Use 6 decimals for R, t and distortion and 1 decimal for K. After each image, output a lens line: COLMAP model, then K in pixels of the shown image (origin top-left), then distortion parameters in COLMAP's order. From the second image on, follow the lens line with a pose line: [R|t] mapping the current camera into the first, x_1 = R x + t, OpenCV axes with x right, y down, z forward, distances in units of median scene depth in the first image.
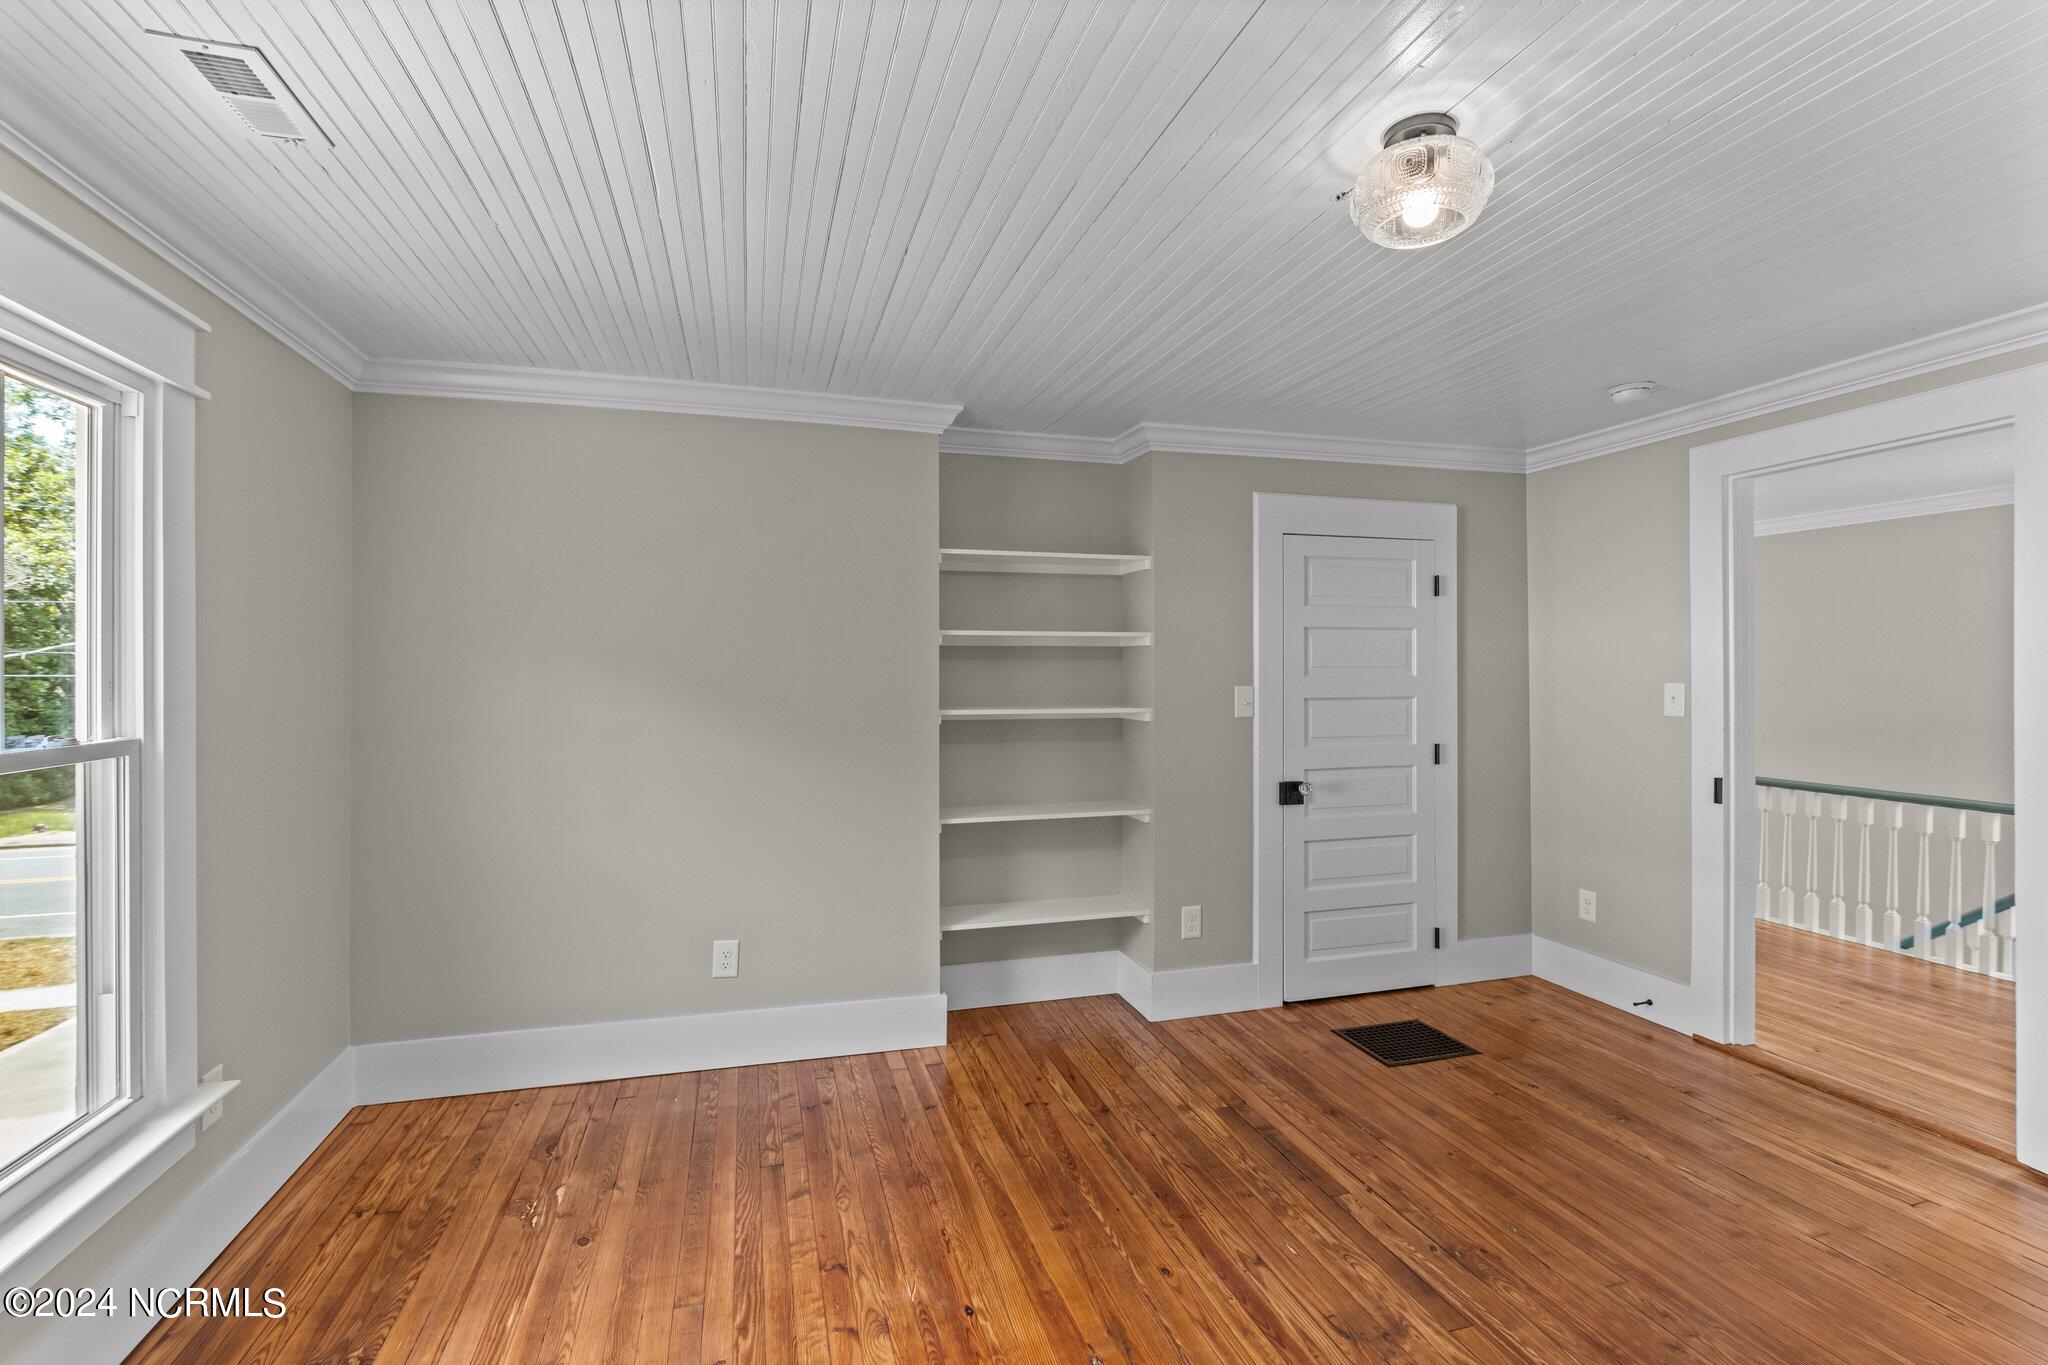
lens RADIAL K [[953.5, 0, 1017.6], [0, 953.5, 666.1], [0, 0, 1]] dist [-0.010347, 0.000721]
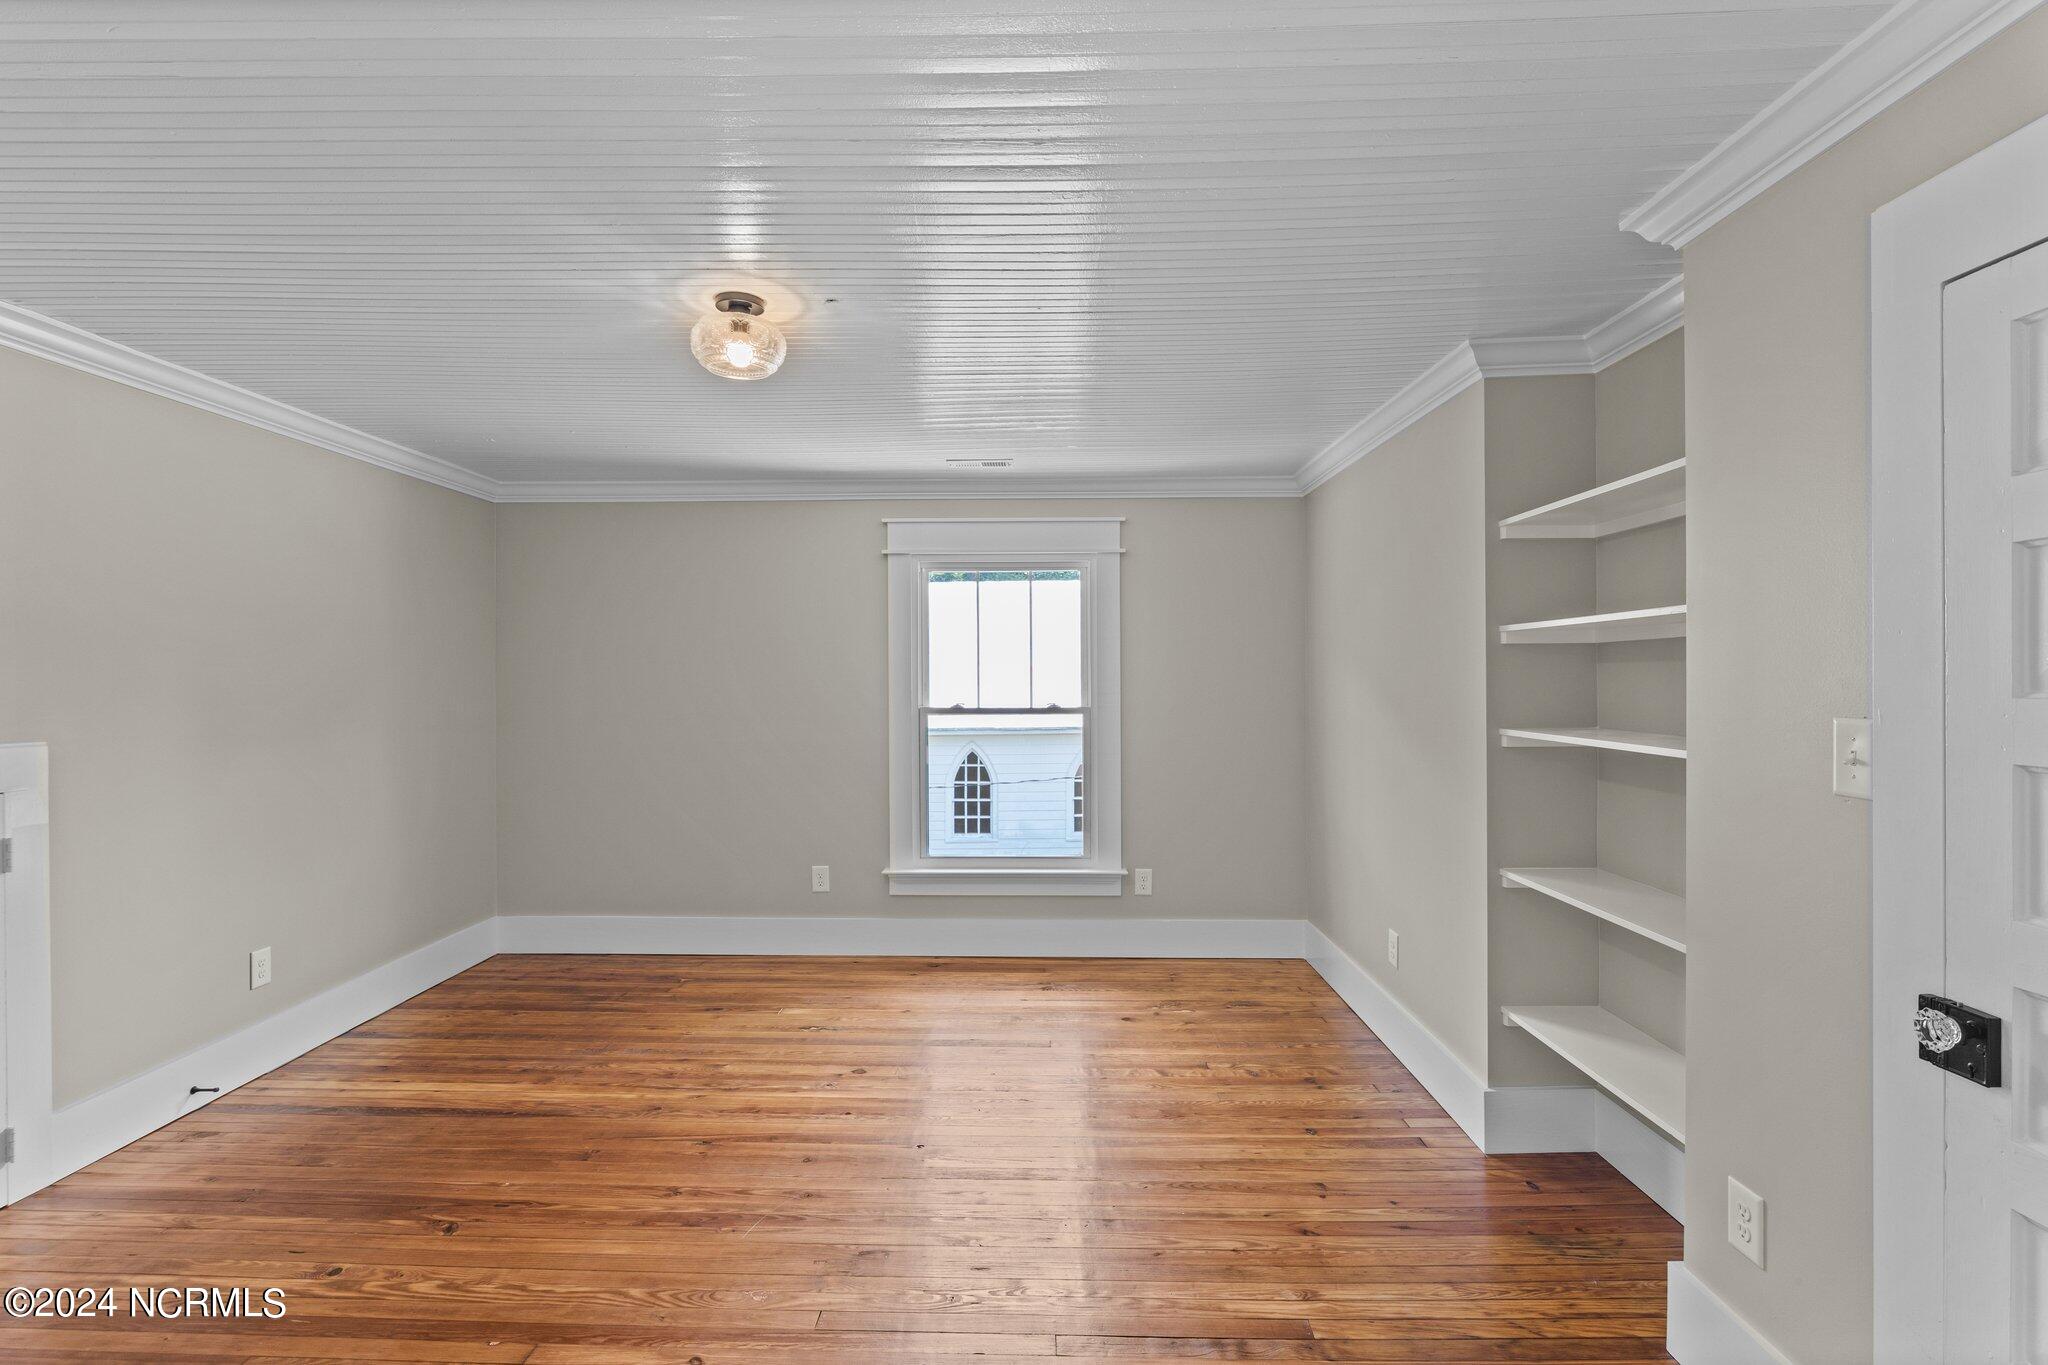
lens RADIAL K [[953.5, 0, 1016.0], [0, 953.5, 686.9], [0, 0, 1]] dist [-0.010347, 0.000721]
pose [[-0.311258, 0.008020, -0.950292, 0.903590], [0.009311, 0.999942, 0.005389, 0.003327], [0.950280, -0.007171, -0.311315, 1.002850]]
